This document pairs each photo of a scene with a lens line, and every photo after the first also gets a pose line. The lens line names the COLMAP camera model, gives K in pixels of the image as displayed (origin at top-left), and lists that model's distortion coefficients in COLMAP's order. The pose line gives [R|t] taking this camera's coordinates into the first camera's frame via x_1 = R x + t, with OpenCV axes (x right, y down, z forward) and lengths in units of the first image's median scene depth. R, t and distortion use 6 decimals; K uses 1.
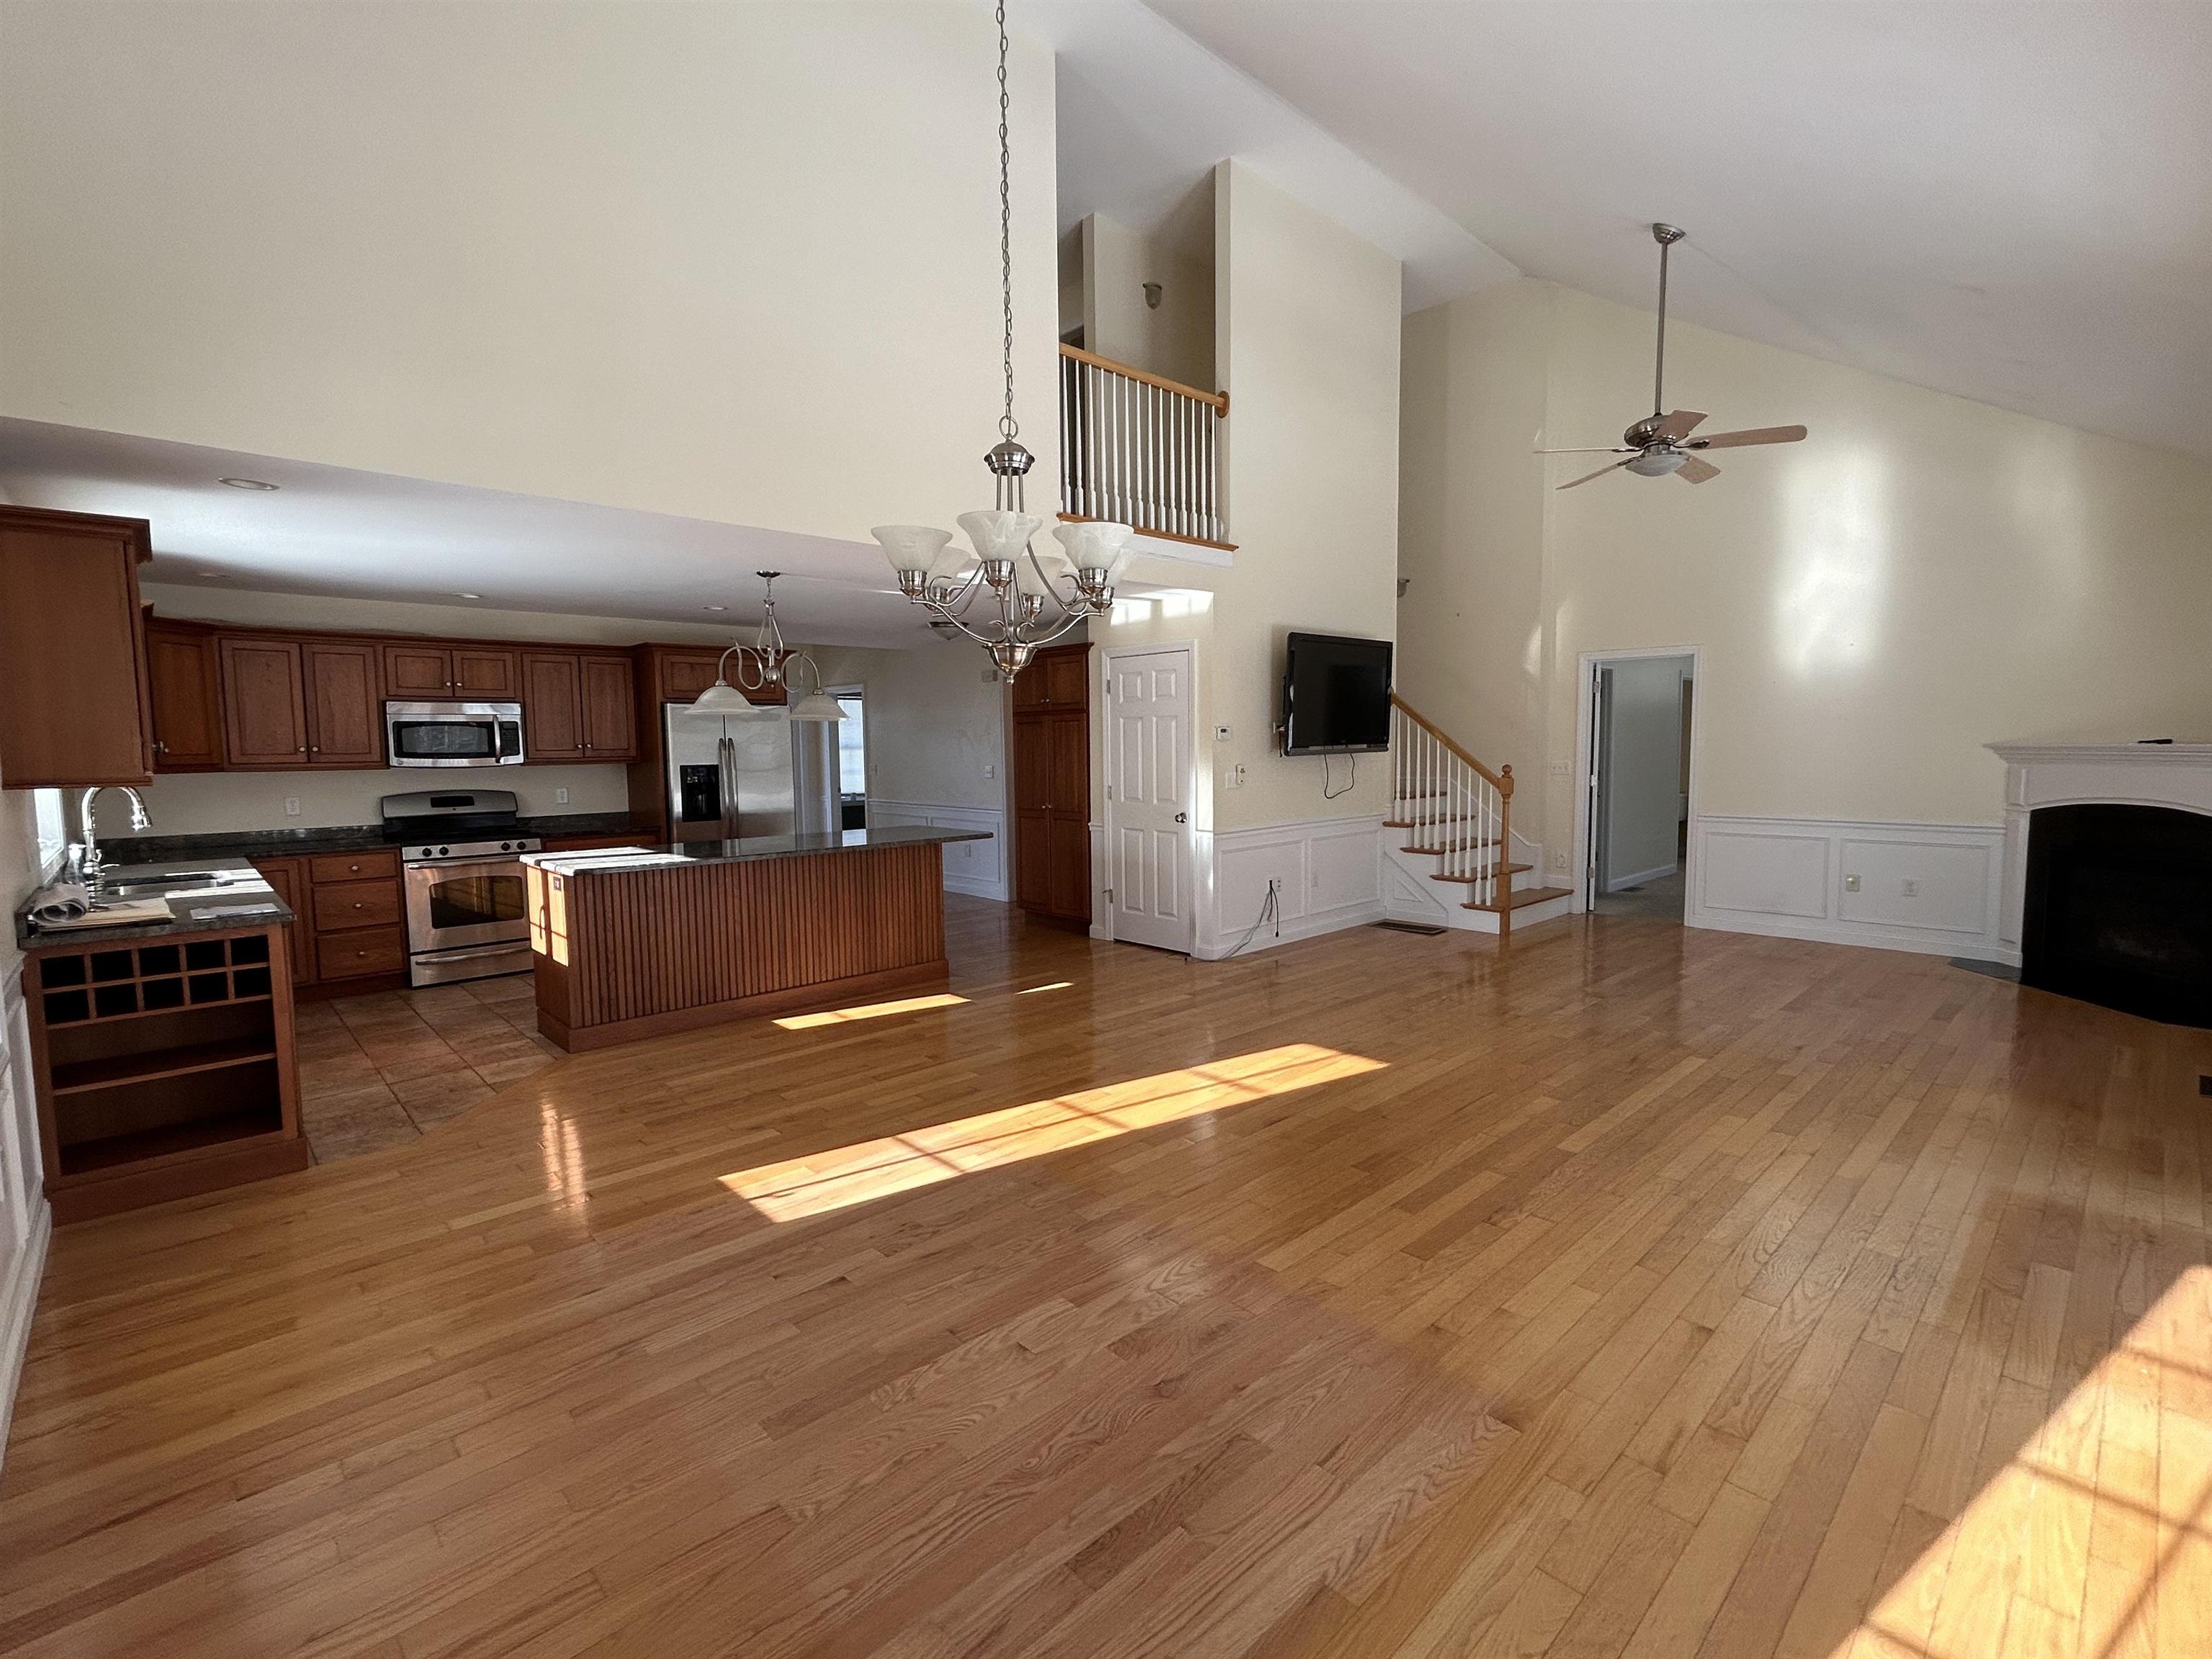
lens RADIAL K [[1001.9, 0, 1099.3], [0, 1001.9, 830.4], [0, 0, 1]] dist [-0.000166, 0.000646]
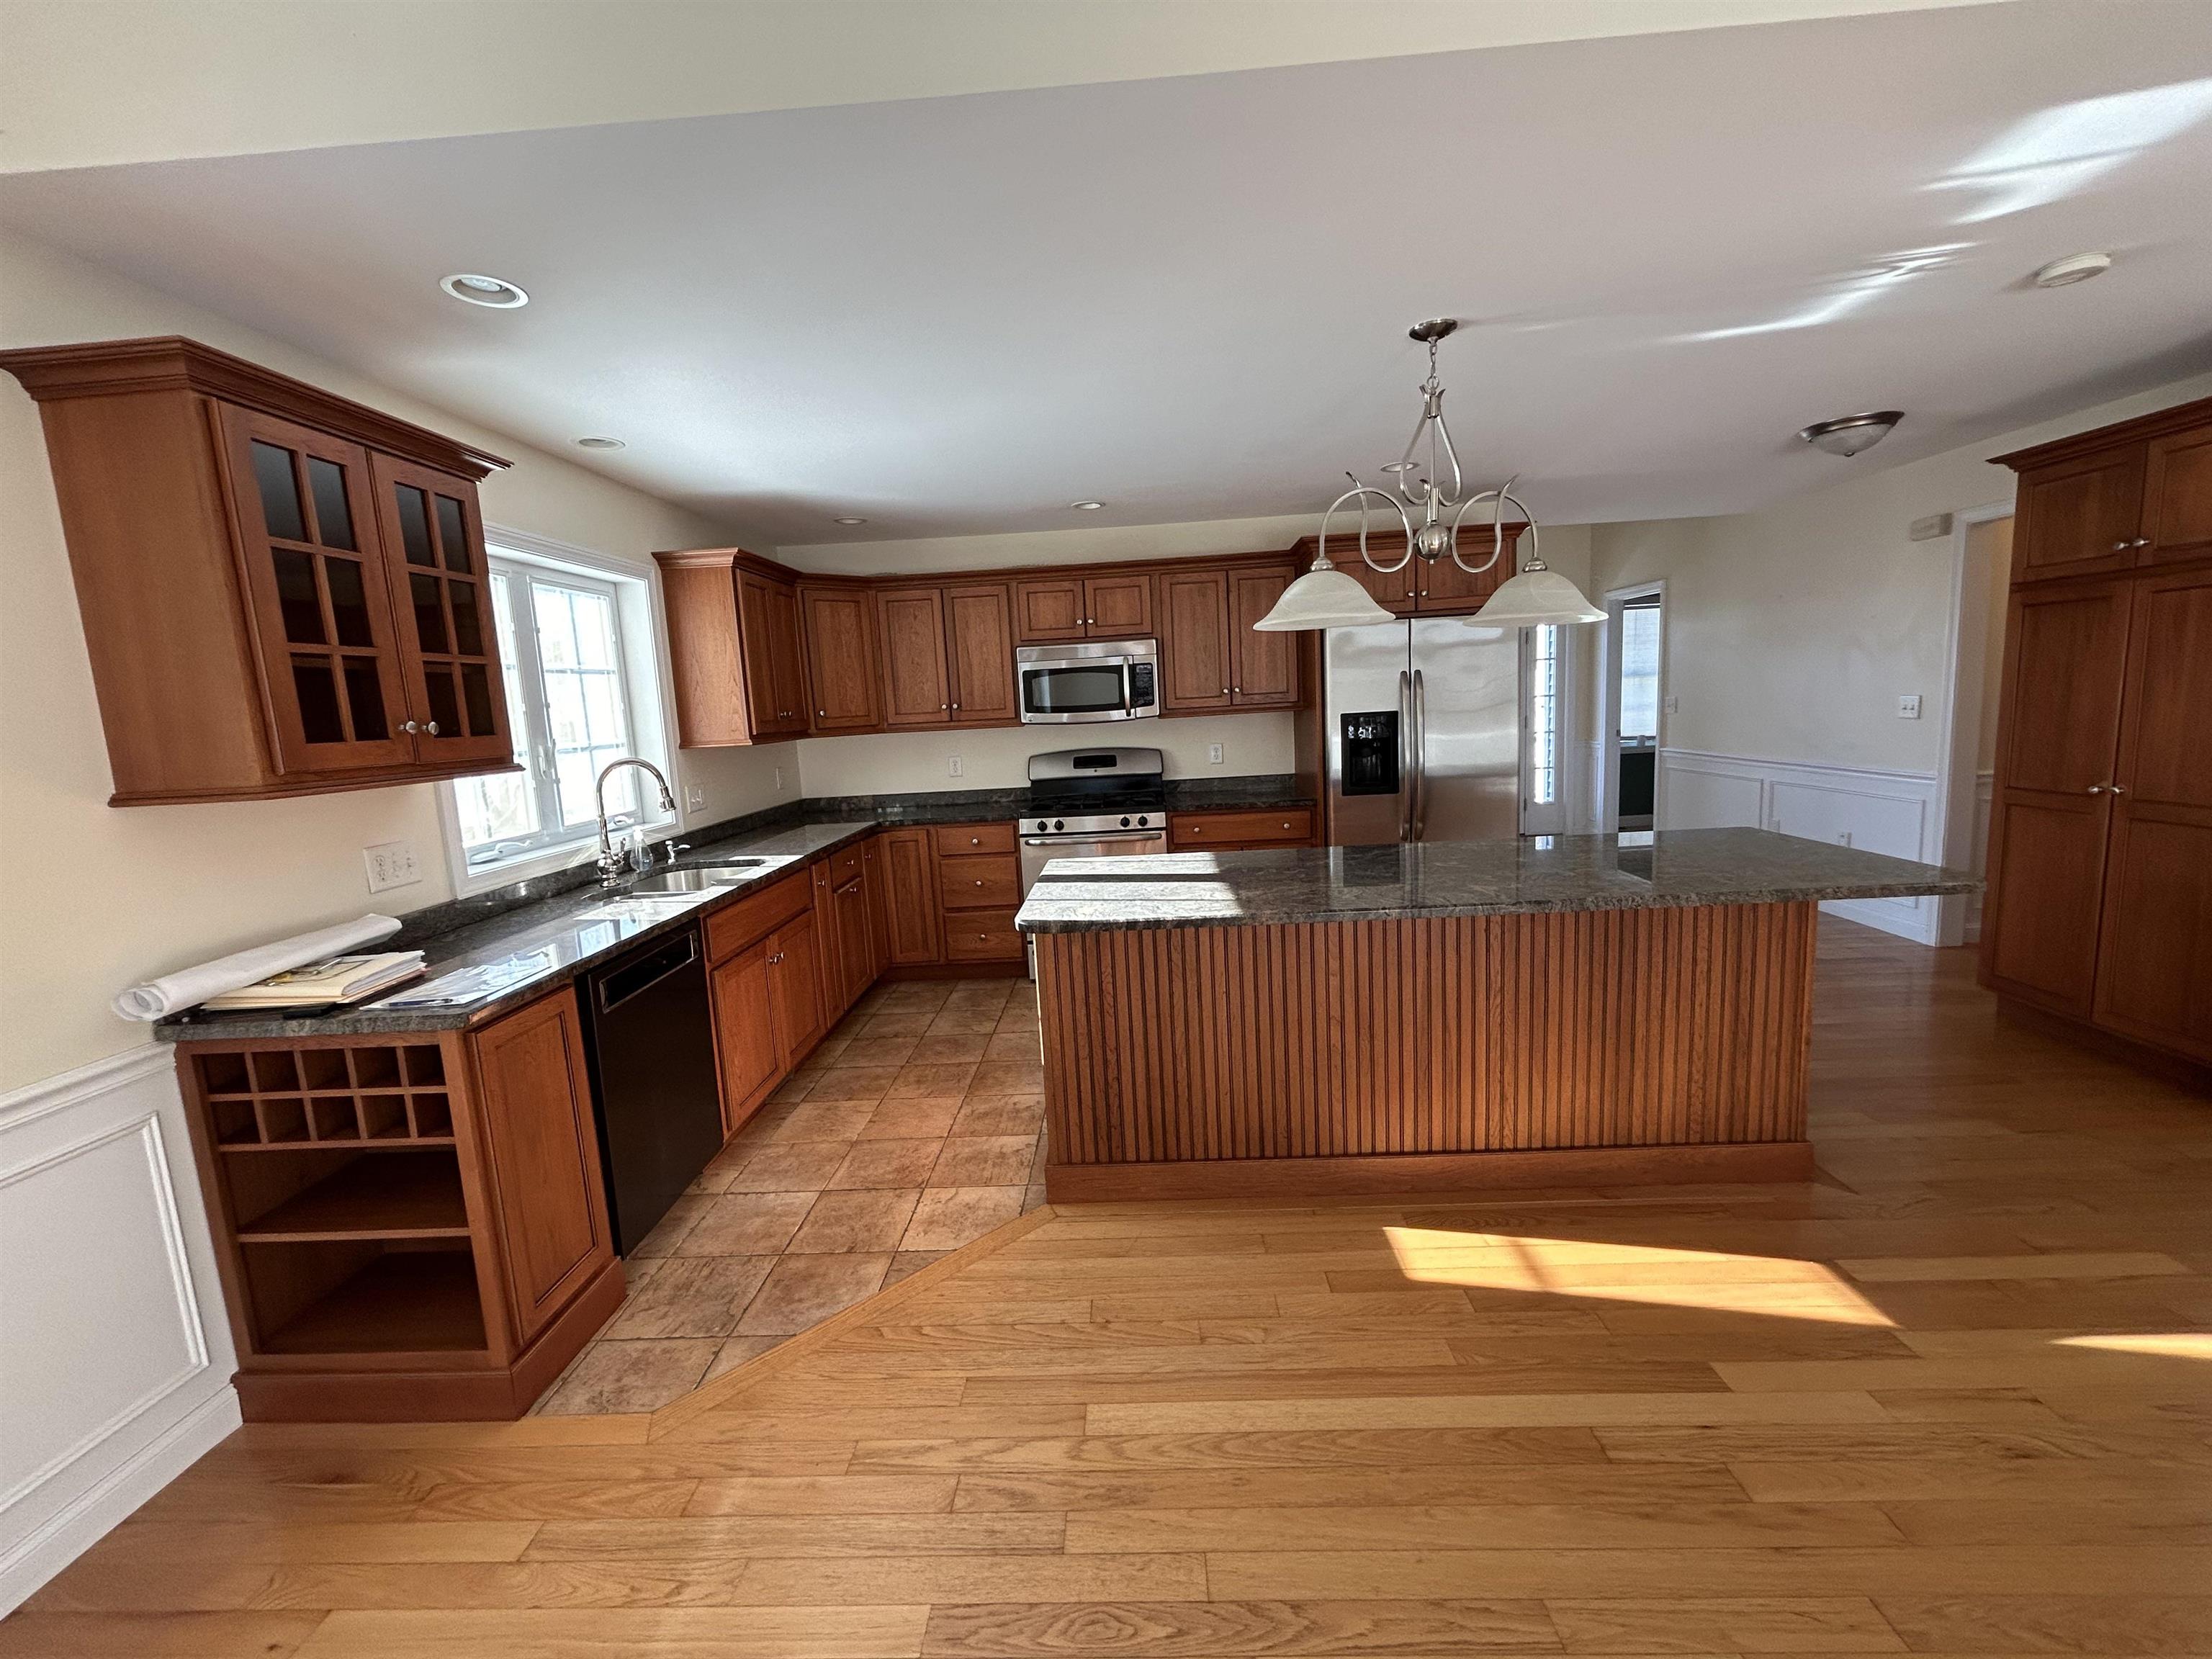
lens RADIAL K [[889.5, 0, 1106.0], [0, 889.5, 824.8], [0, 0, 1]] dist [-0.000638, 0.000292]
pose [[0.701029, 0.072258, -0.709463, -0.105832], [-0.016064, 0.996201, 0.085588, -0.044591], [0.712952, -0.048603, 0.699527, 0.523889]]
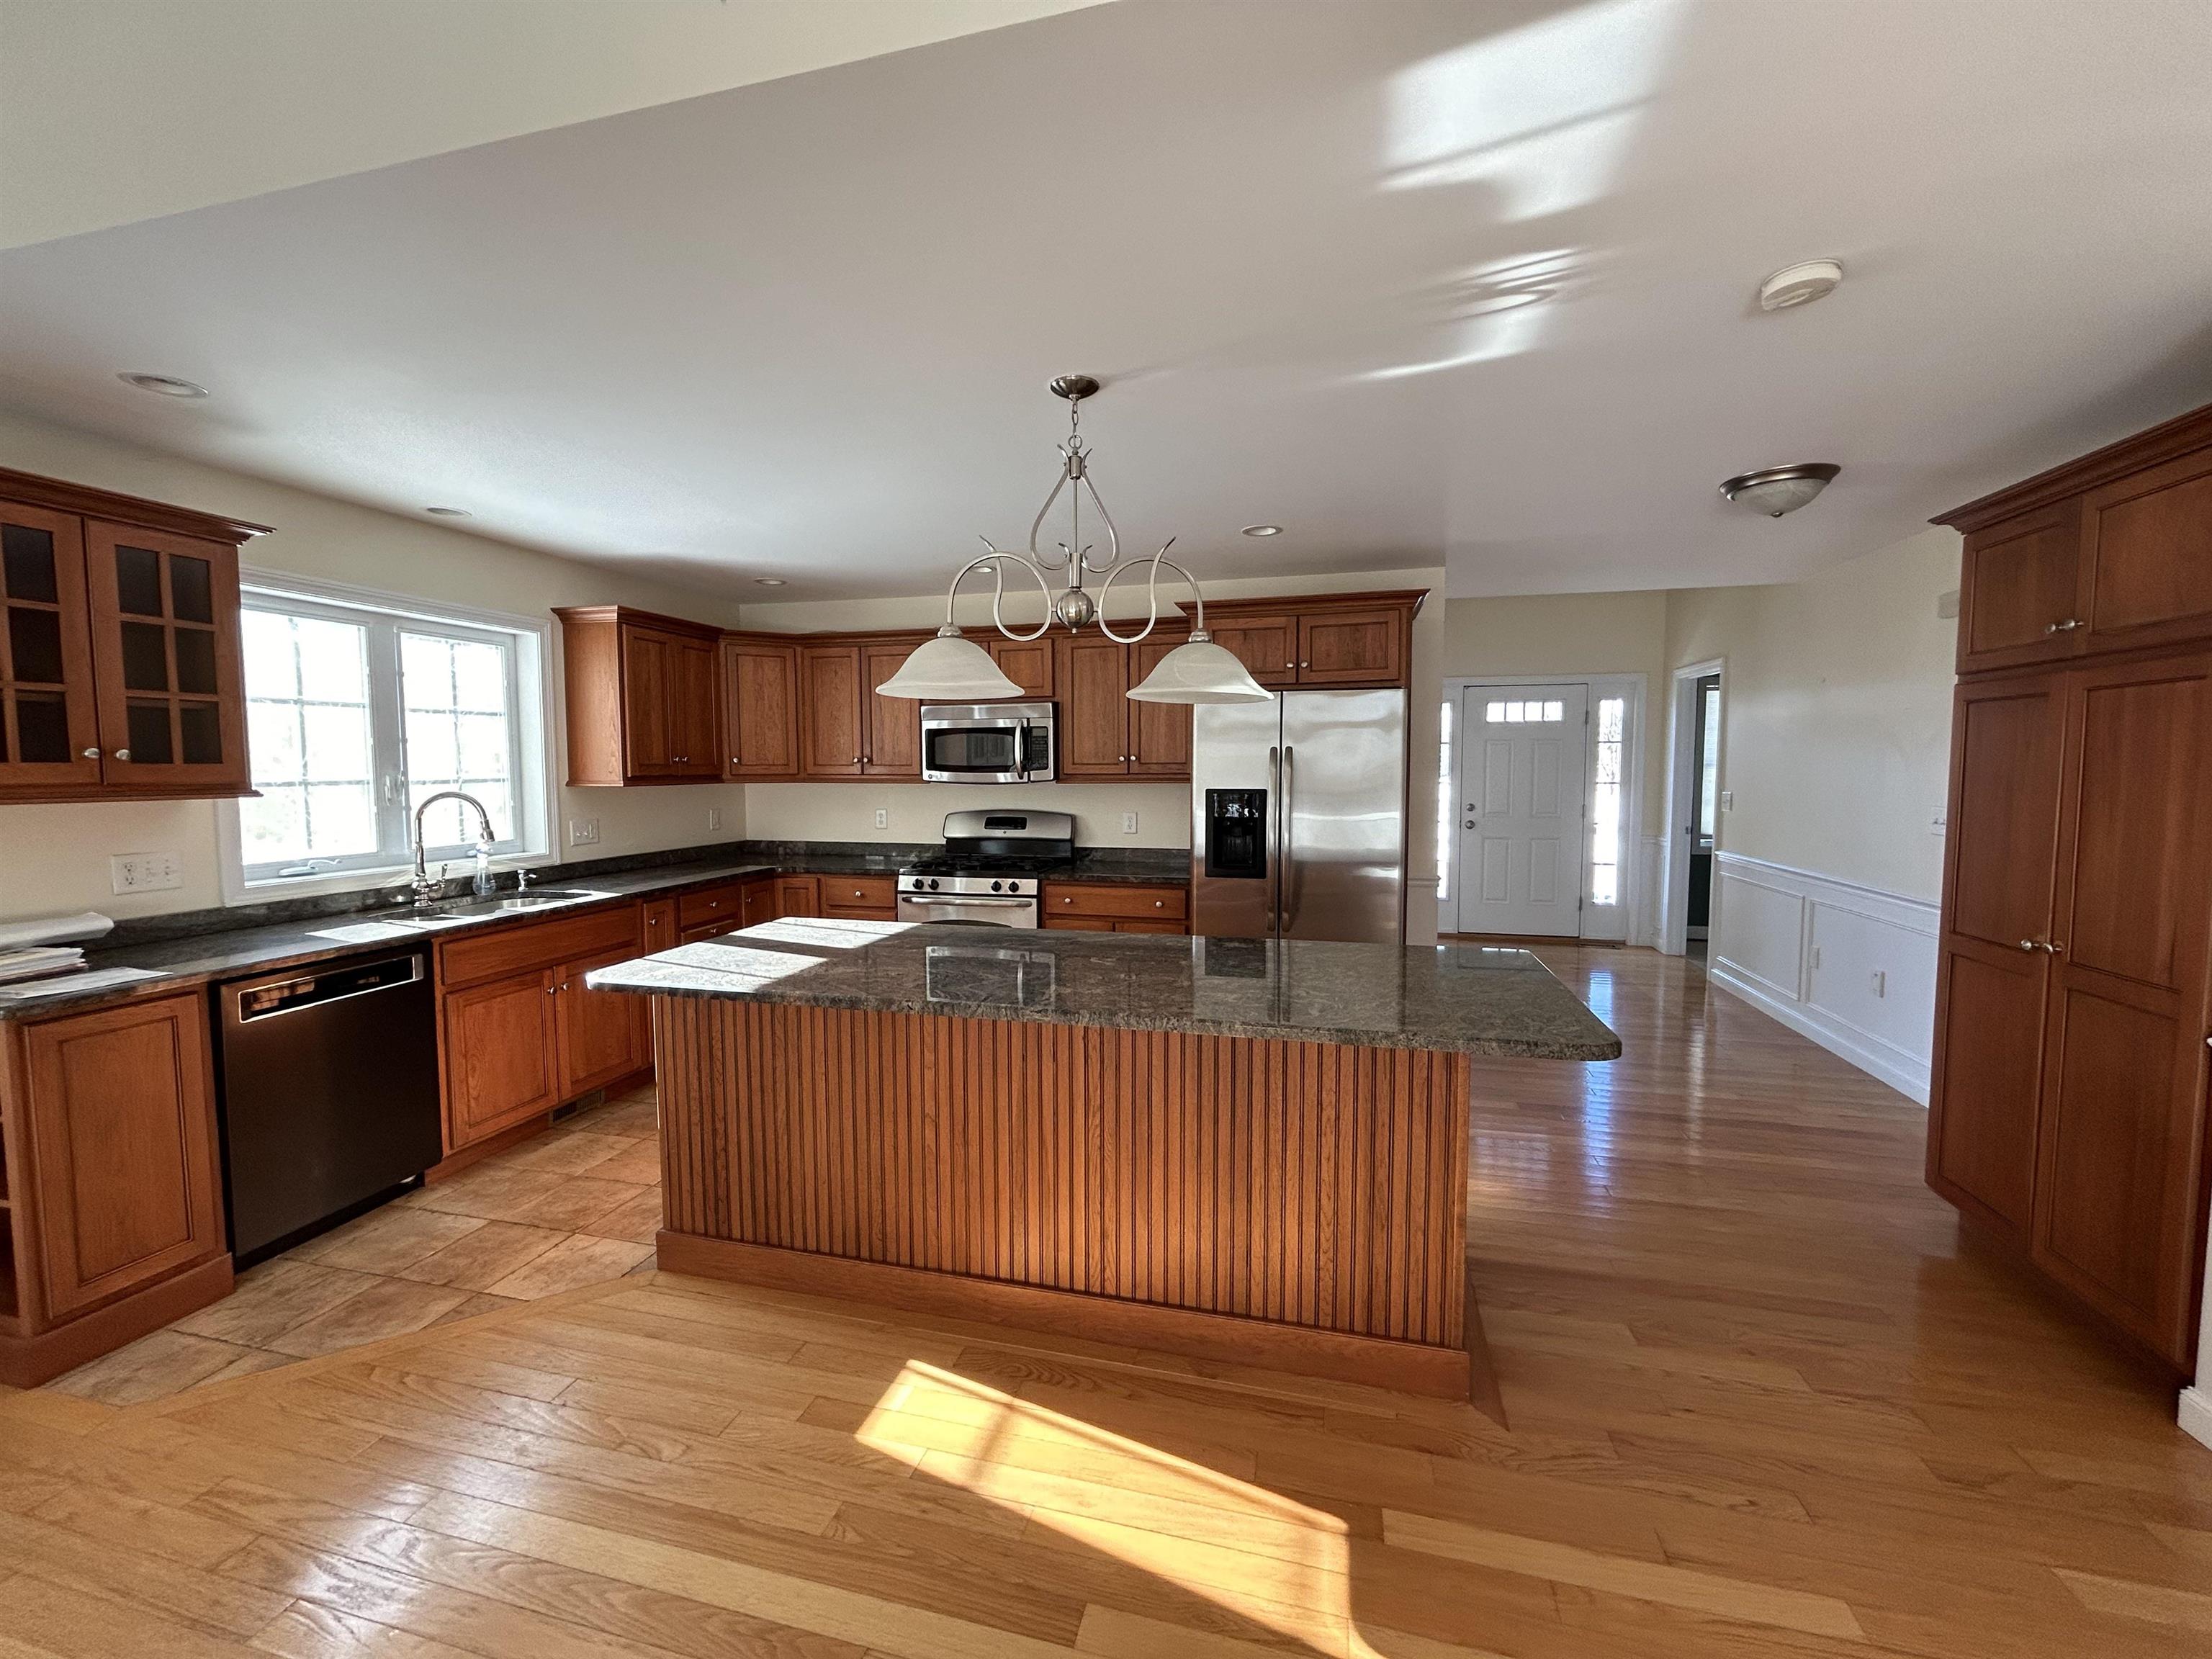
lens RADIAL K [[889.5, 0, 1108.0], [0, 889.5, 826.3], [0, 0, 1]] dist [-0.000638, 0.000292]
pose [[0.535554, 0.068590, -0.841711, 0.036527], [-0.076820, 0.996521, 0.032327, -0.063330], [0.841000, 0.047347, 0.538960, 0.741450]]
